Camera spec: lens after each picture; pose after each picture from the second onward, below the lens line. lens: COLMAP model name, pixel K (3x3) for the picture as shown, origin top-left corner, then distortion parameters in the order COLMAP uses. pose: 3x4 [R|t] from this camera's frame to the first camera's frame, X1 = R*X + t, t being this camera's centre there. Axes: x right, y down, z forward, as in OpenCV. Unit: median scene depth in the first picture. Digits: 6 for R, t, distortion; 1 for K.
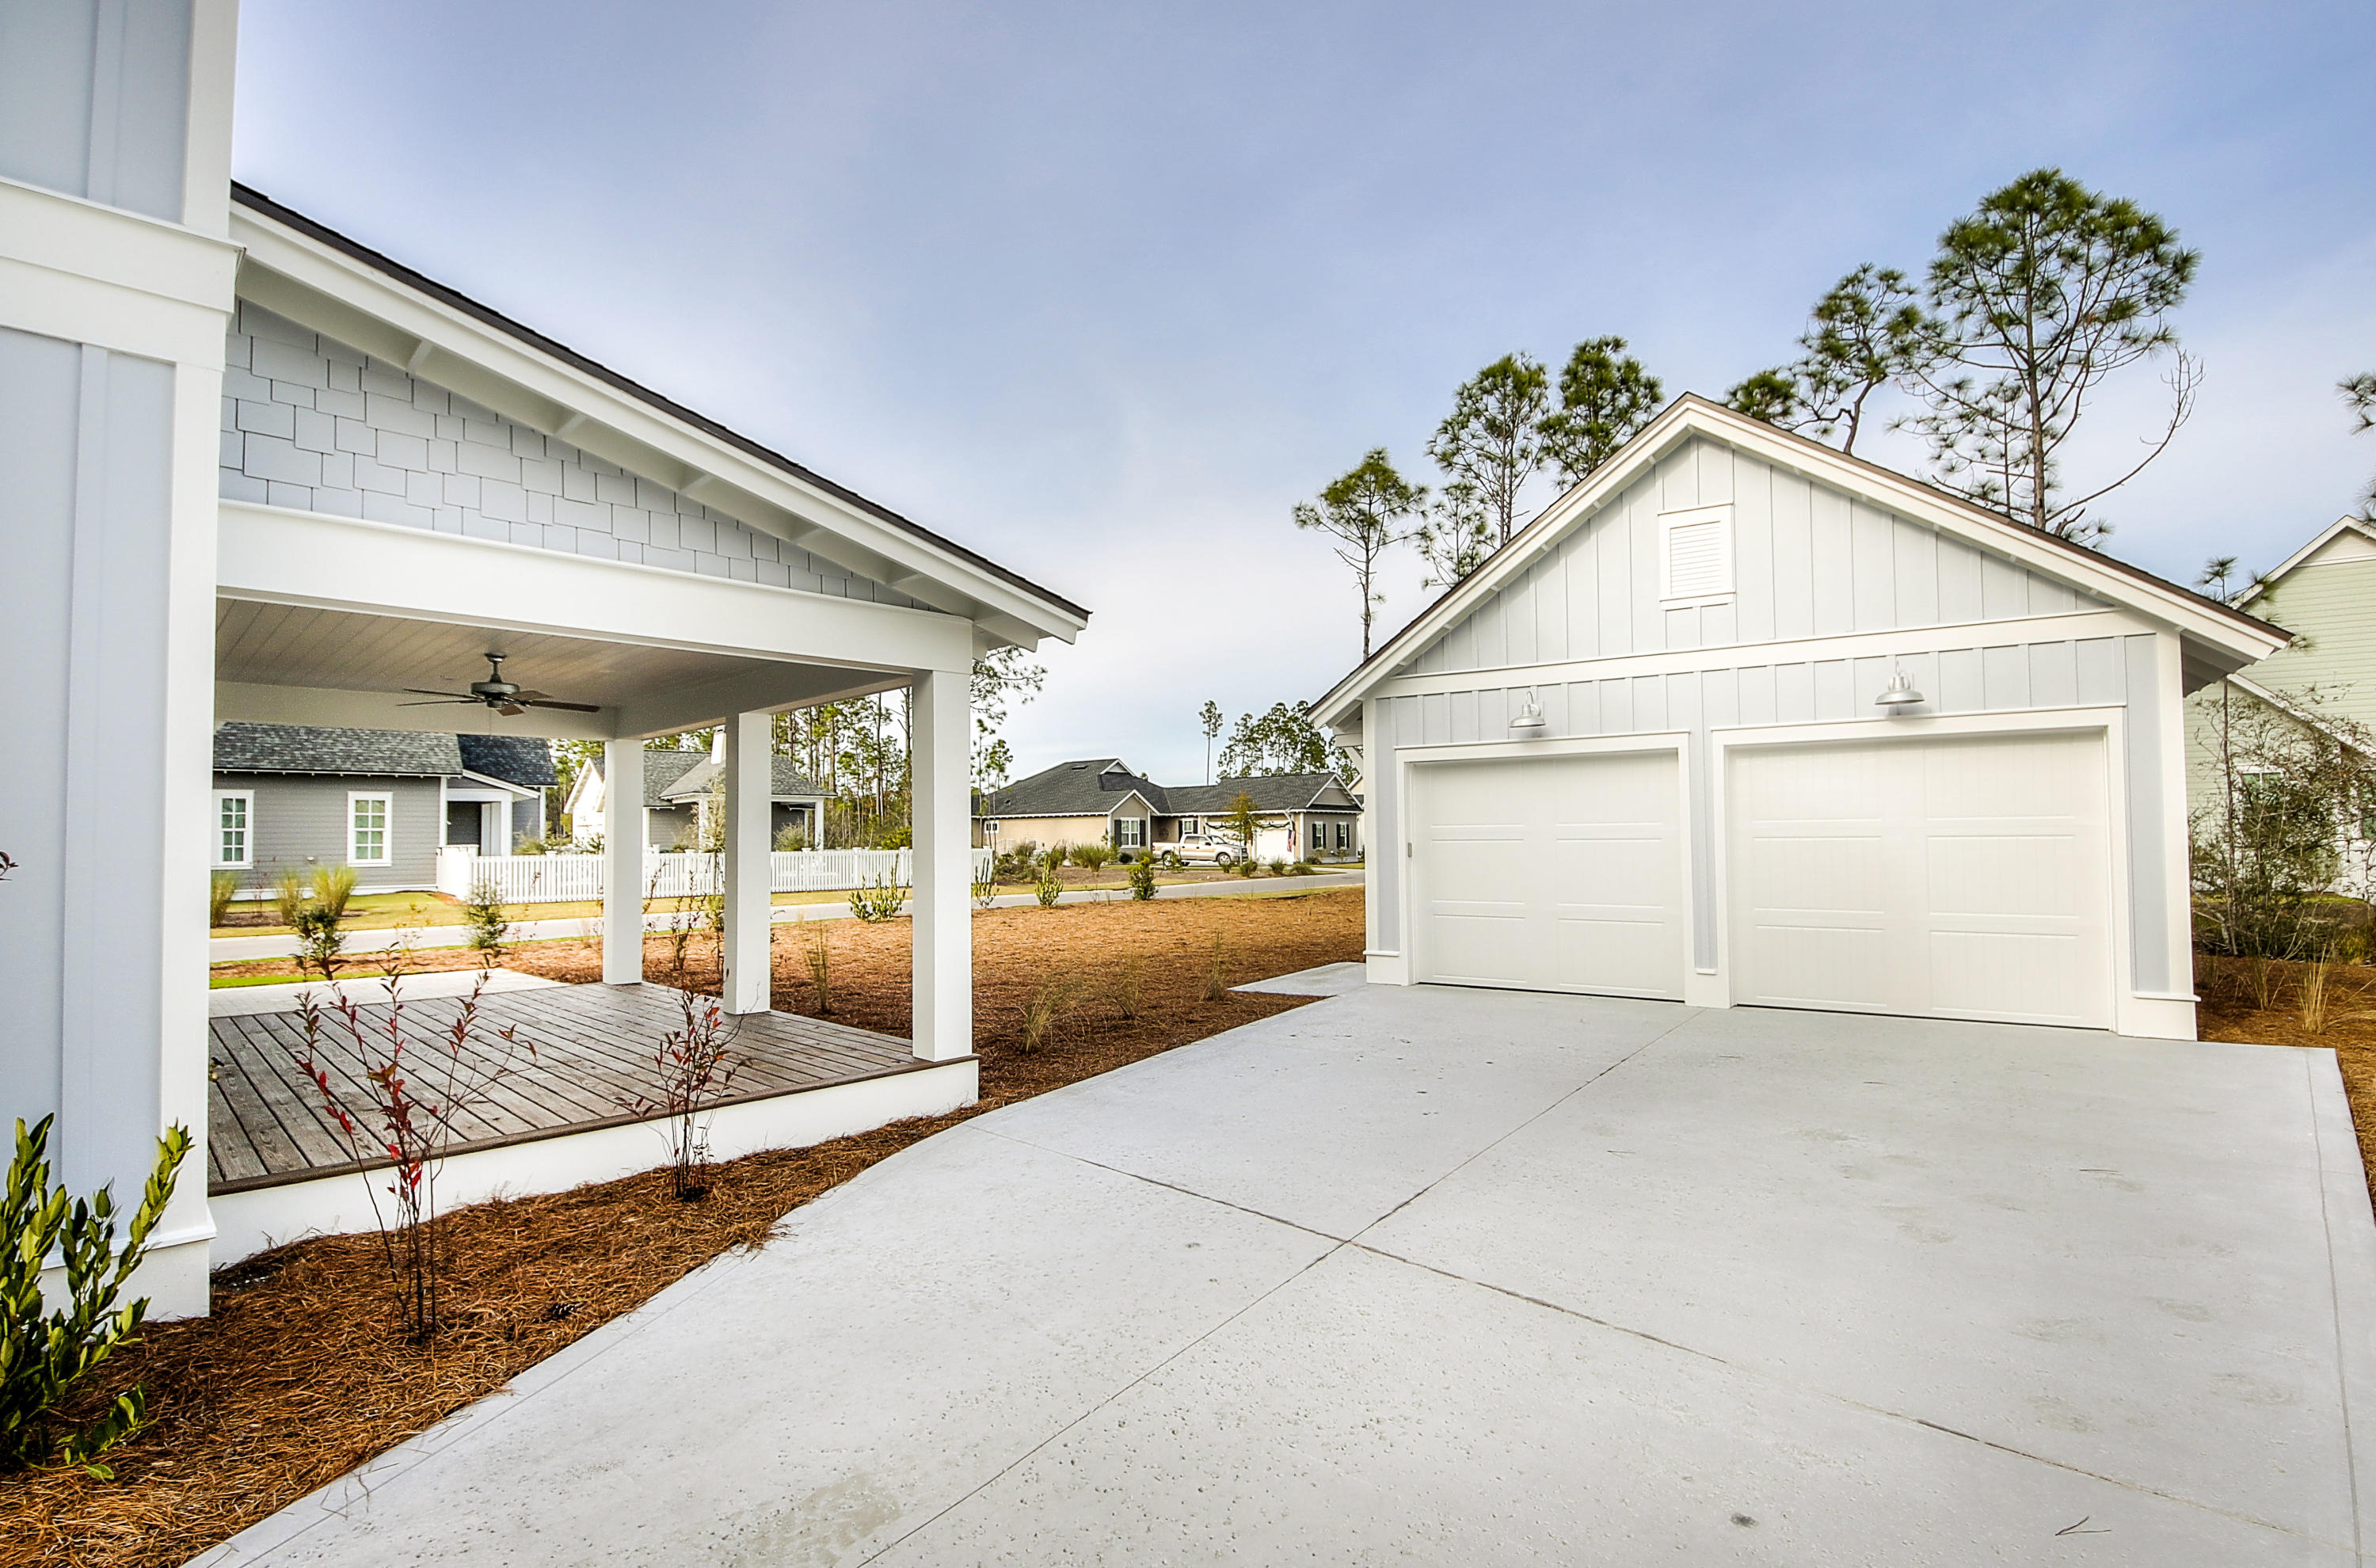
lens RADIAL K [[1105.4, 0, 1188.0], [0, 1105.4, 784.0], [0, 0, 1]] dist [0.000132, -0.000202]
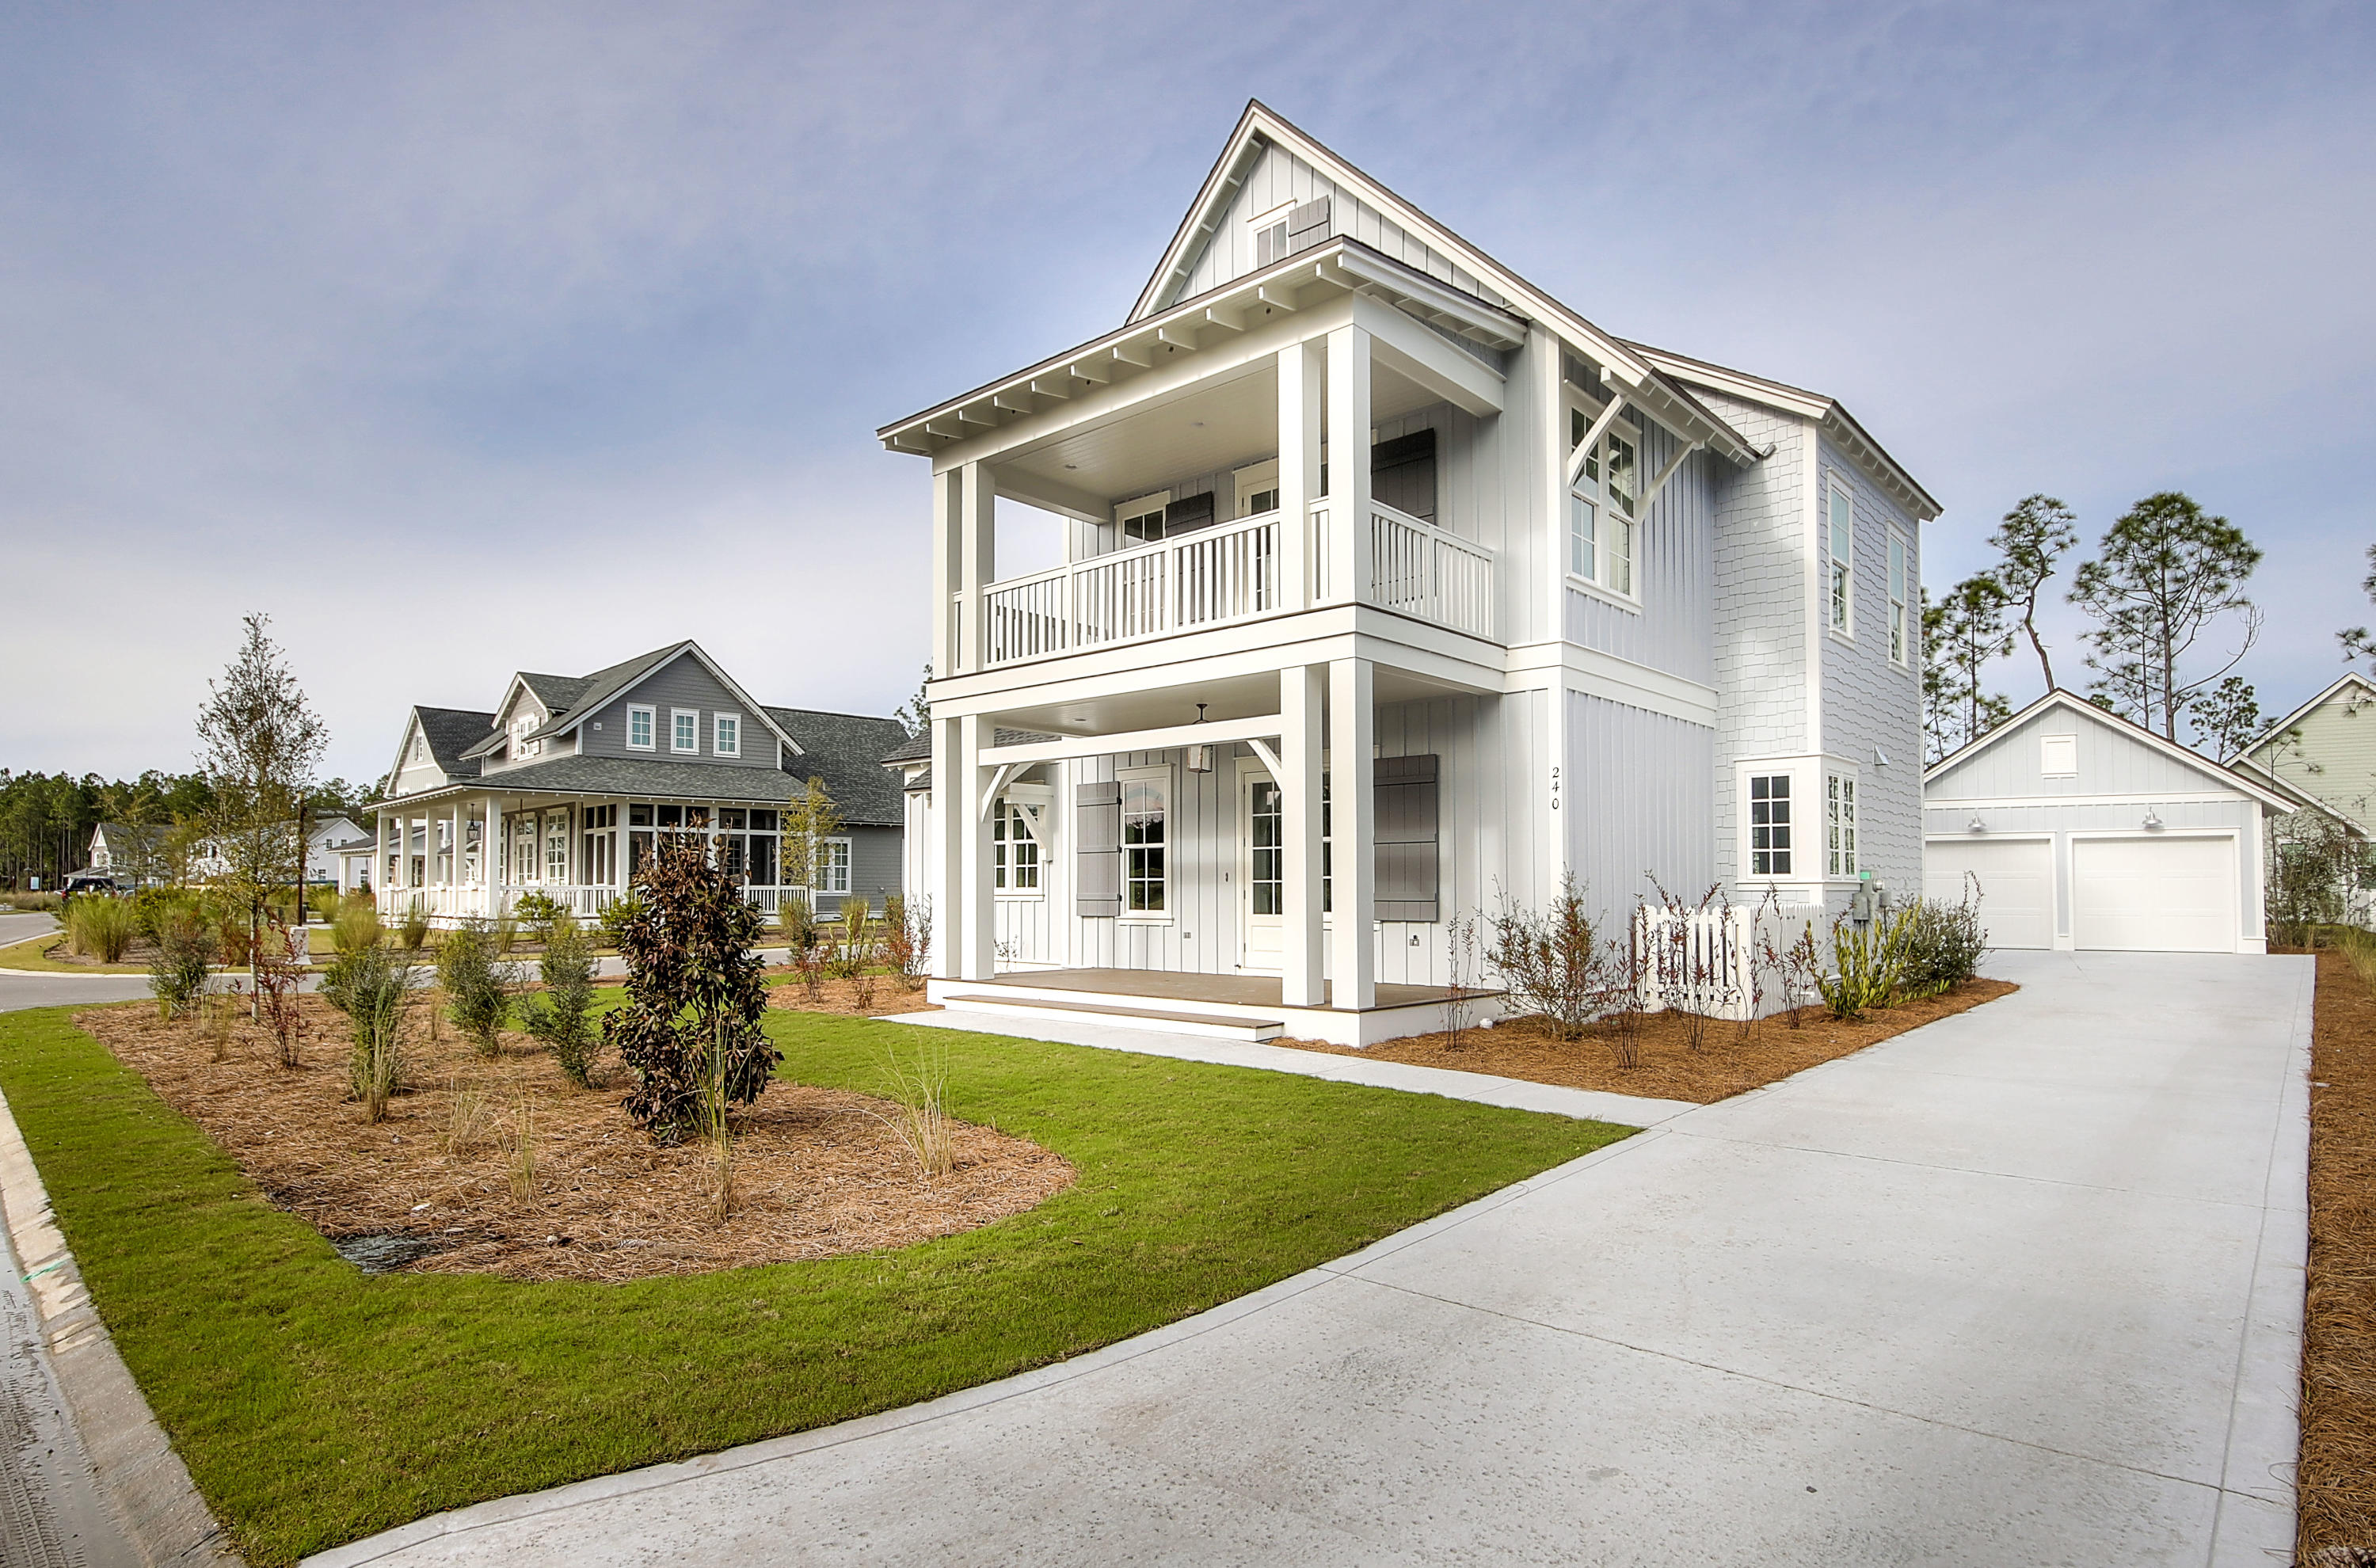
lens RADIAL K [[1241.8, 0, 1189.5], [0, 1241.8, 820.9], [0, 0, 1]] dist [0.000482, 0.000598]
pose [[0.999051, 0.011887, 0.041914, -0.843470], [-0.011725, 0.999923, -0.004127, -0.021741], [-0.041960, 0.003632, 0.999113, -0.878640]]
